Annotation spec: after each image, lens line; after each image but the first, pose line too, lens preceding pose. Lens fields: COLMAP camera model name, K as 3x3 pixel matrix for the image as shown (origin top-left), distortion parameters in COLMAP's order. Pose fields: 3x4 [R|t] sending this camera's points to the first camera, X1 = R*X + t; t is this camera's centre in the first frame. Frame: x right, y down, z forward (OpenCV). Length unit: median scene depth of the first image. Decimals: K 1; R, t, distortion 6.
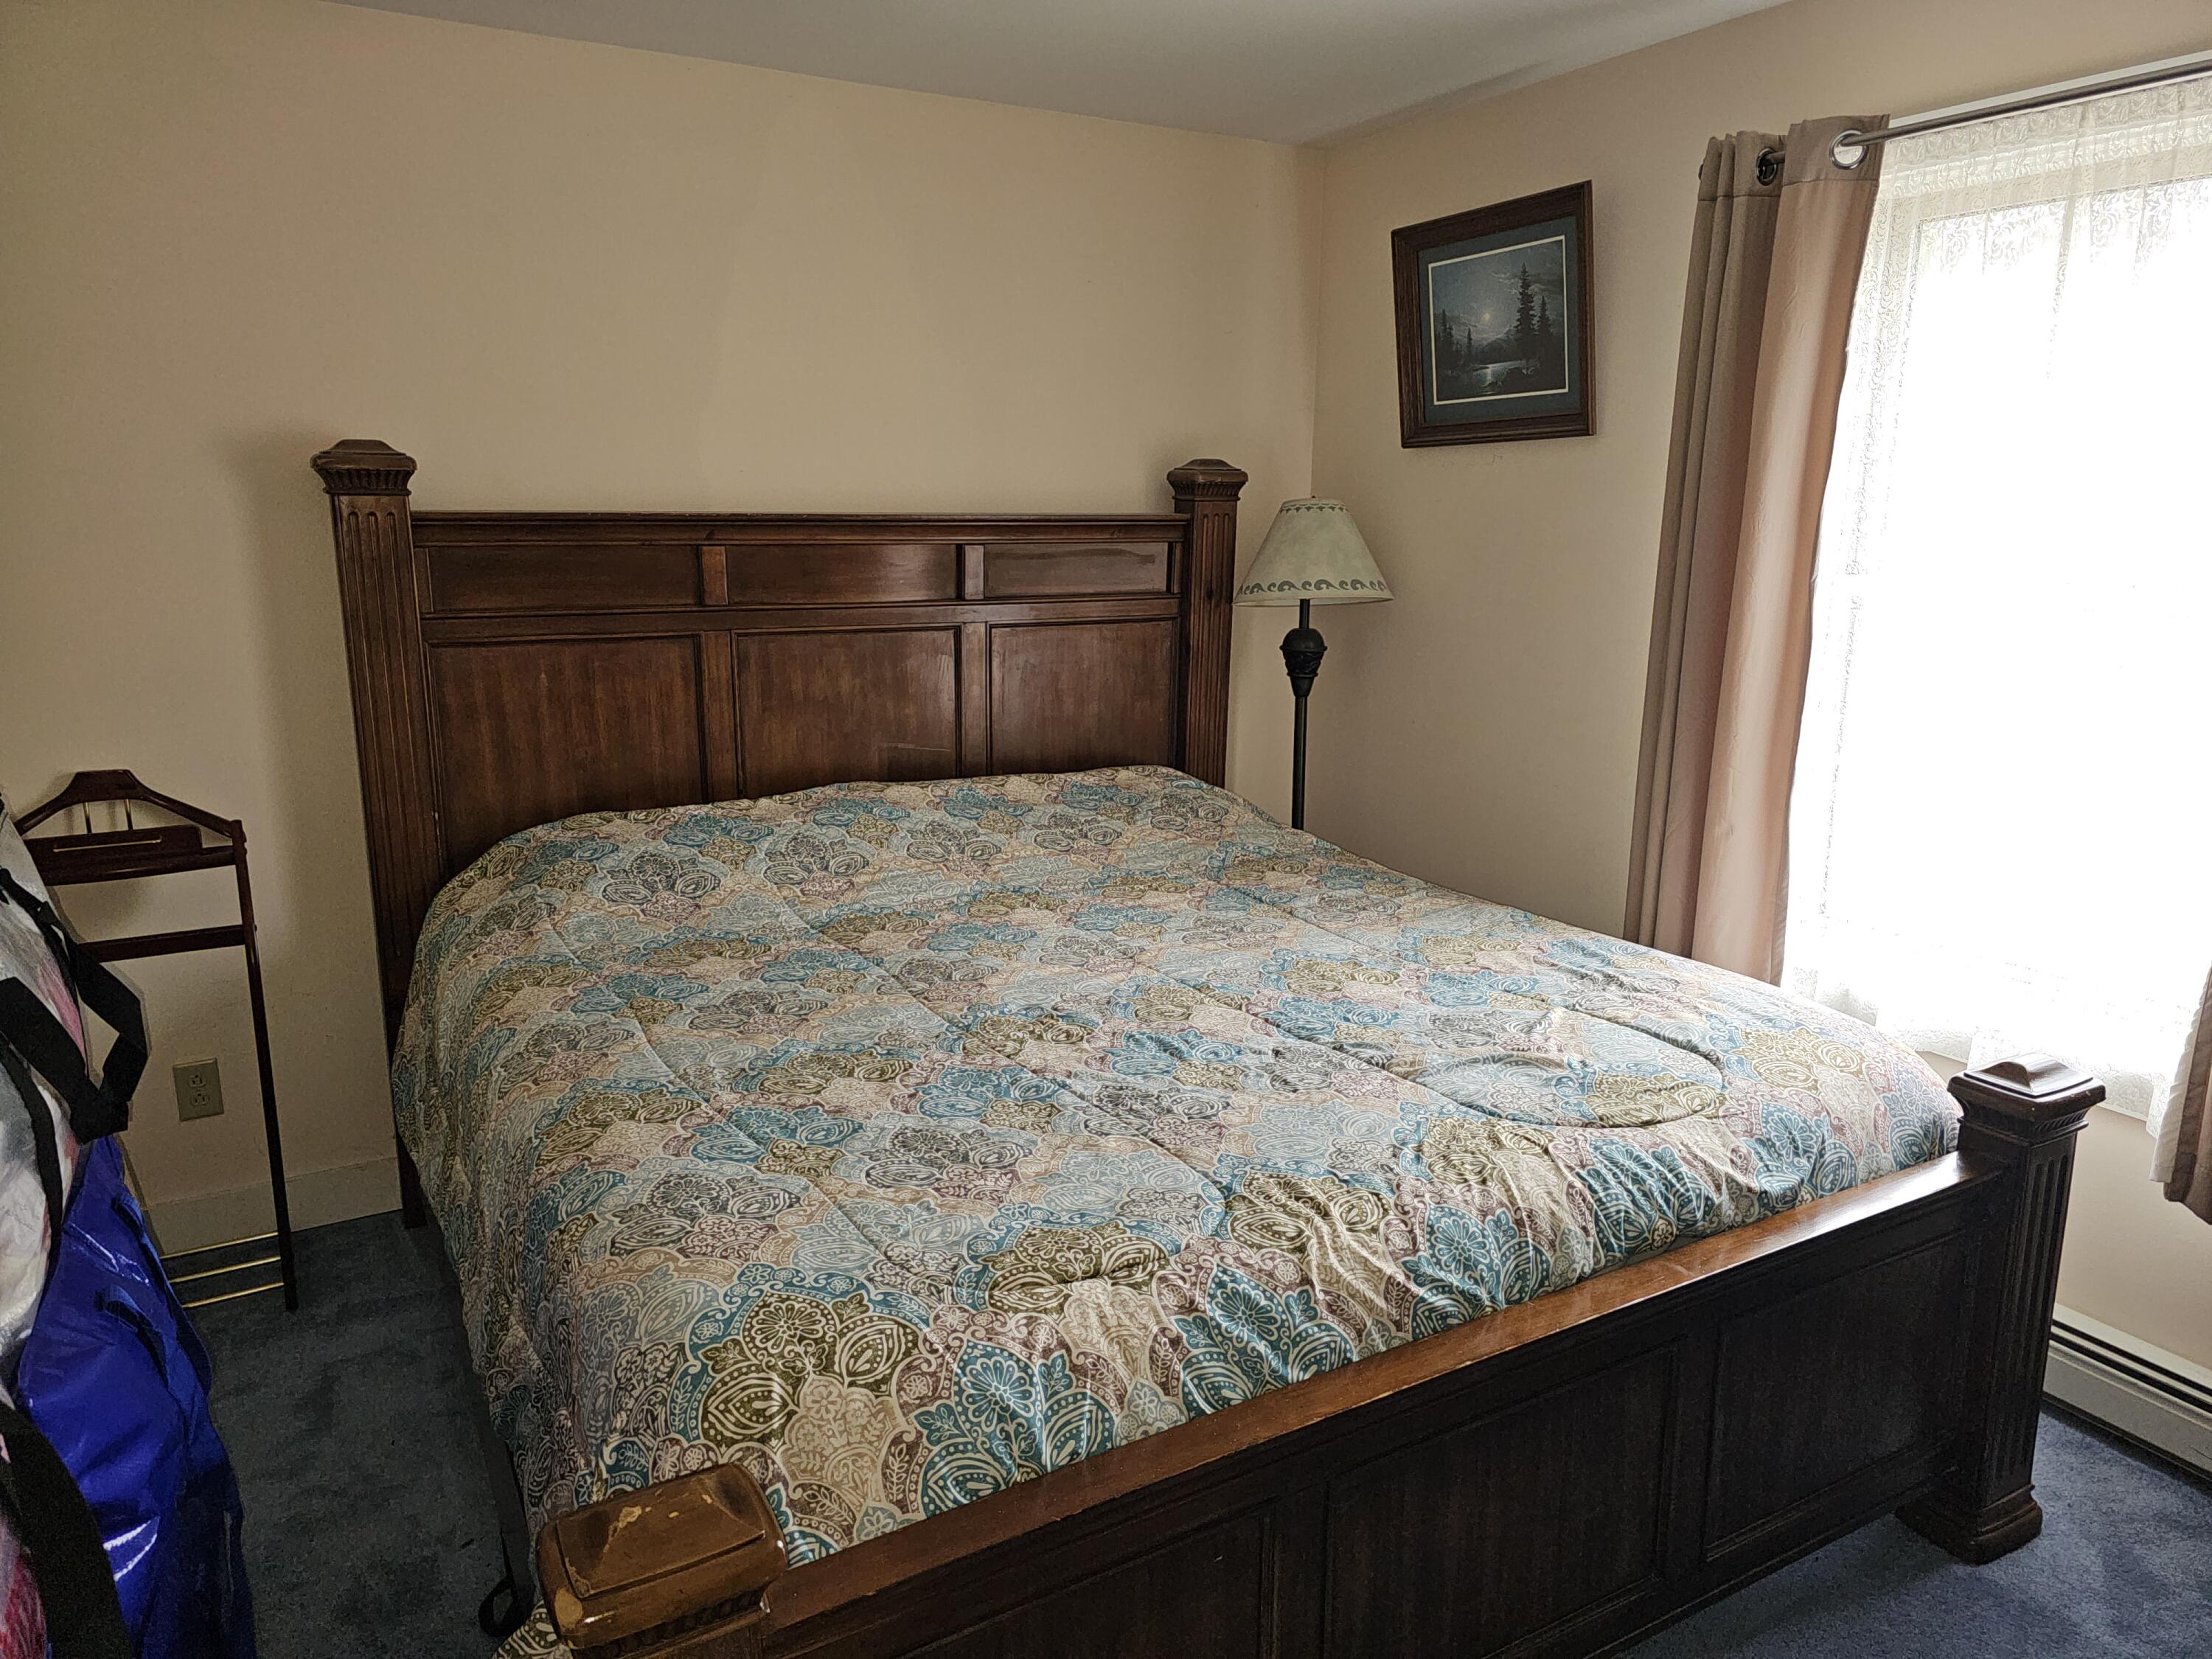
lens RADIAL K [[1506.7, 0, 1097.8], [0, 1506.7, 833.1], [0, 0, 1]] dist [0.069168, -0.064530]
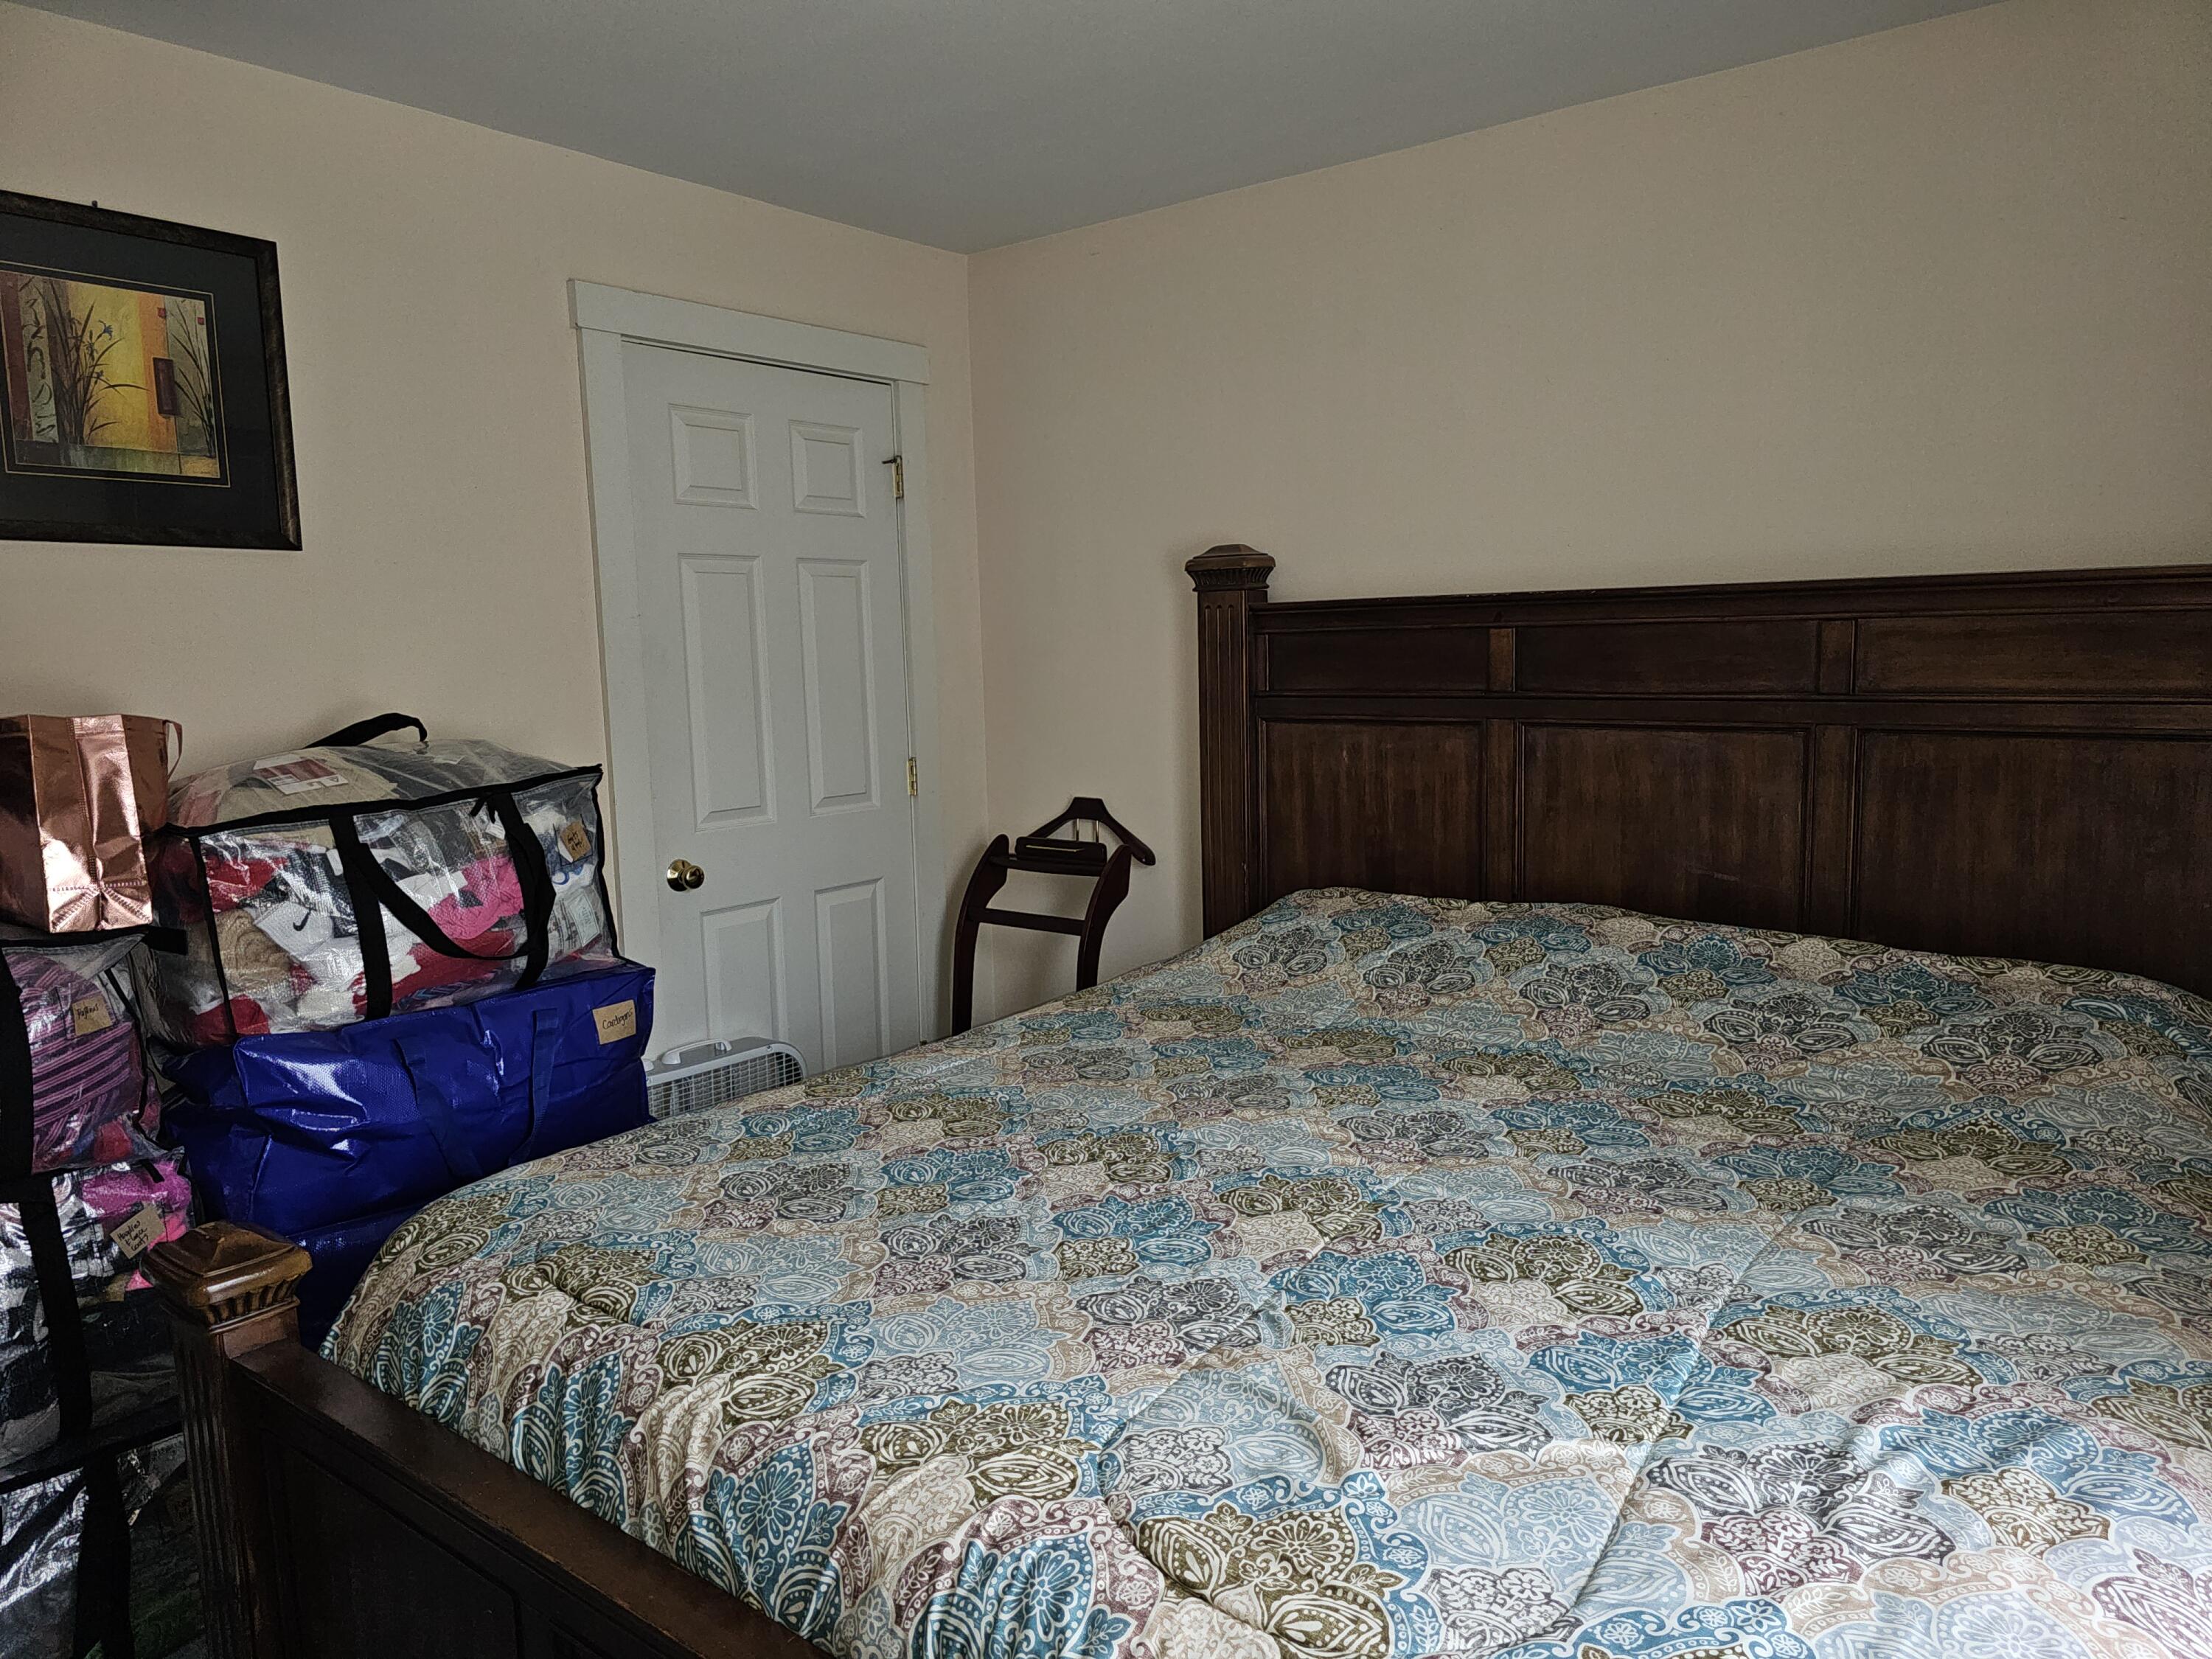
lens RADIAL K [[1507.5, 0, 1102.4], [0, 1507.5, 816.1], [0, 0, 1]] dist [0.108120, -0.149593]
pose [[0.356767, 0.099964, -0.928830, 0.636602], [-0.178028, 0.983313, 0.037446, -0.080177], [0.917073, 0.151998, 0.368610, 0.534845]]
